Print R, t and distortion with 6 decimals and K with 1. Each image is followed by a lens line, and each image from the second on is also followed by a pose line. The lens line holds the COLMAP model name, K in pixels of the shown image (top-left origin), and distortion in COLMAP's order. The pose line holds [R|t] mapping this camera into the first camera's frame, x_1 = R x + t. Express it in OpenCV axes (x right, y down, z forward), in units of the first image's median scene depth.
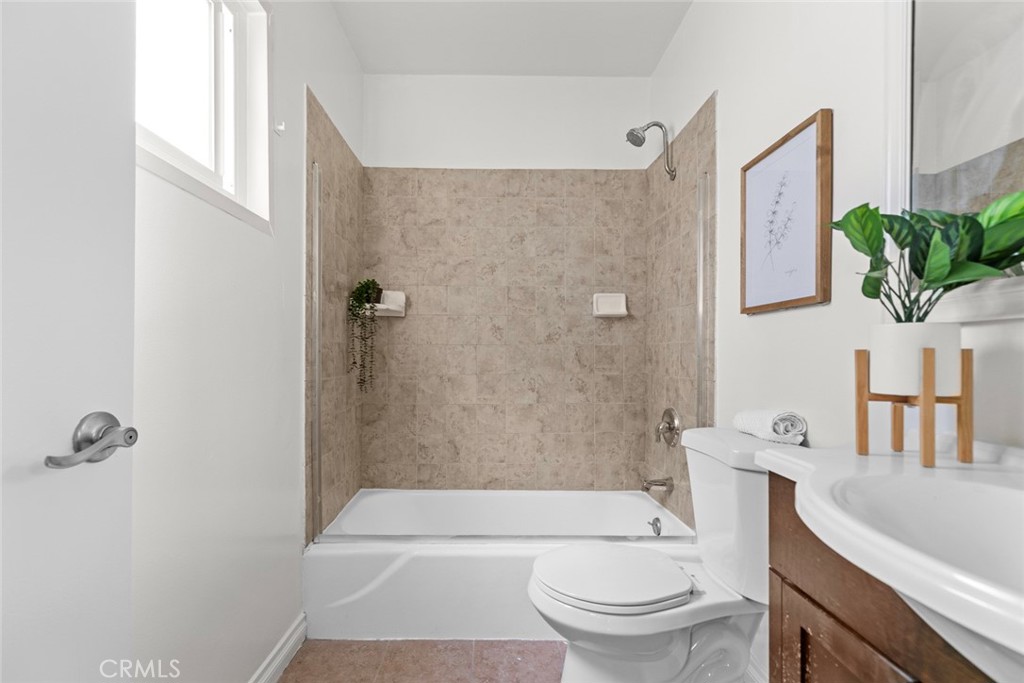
lens RADIAL K [[471.4, 0, 503.1], [0, 471.4, 354.1], [0, 0, 1]] dist [-0.001750, -0.001243]
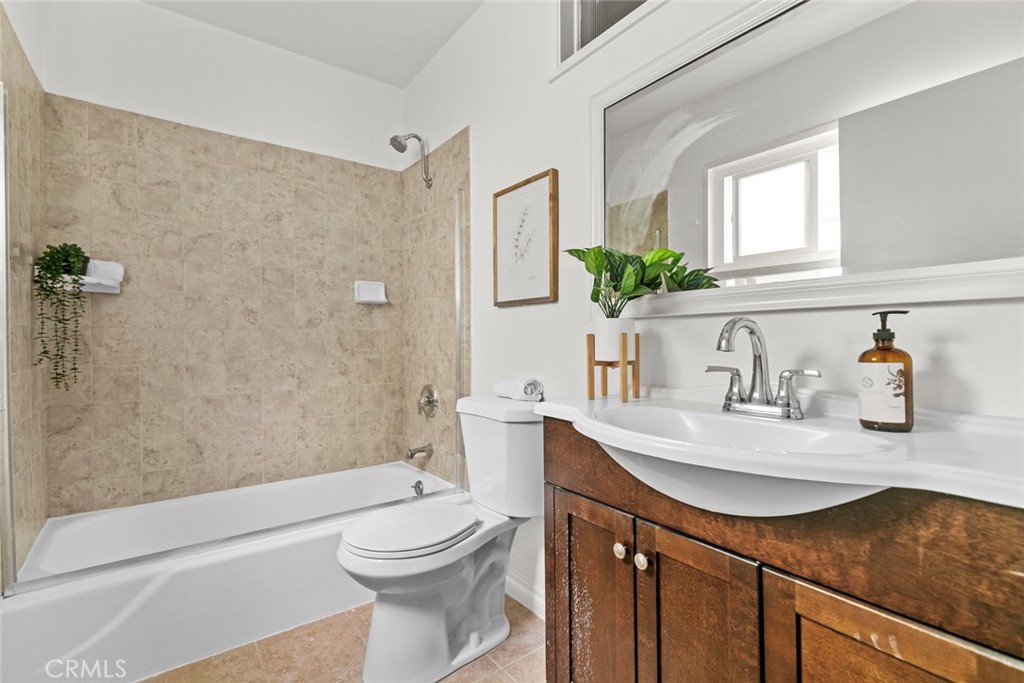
lens RADIAL K [[471.4, 0, 509.7], [0, 471.4, 340.2], [0, 0, 1]] dist [-0.001750, -0.001243]
pose [[0.803391, -0.009684, 0.595373, -0.175177], [0.007265, 0.999953, 0.006461, -0.000307], [-0.595407, -0.000865, 0.803424, -0.052274]]
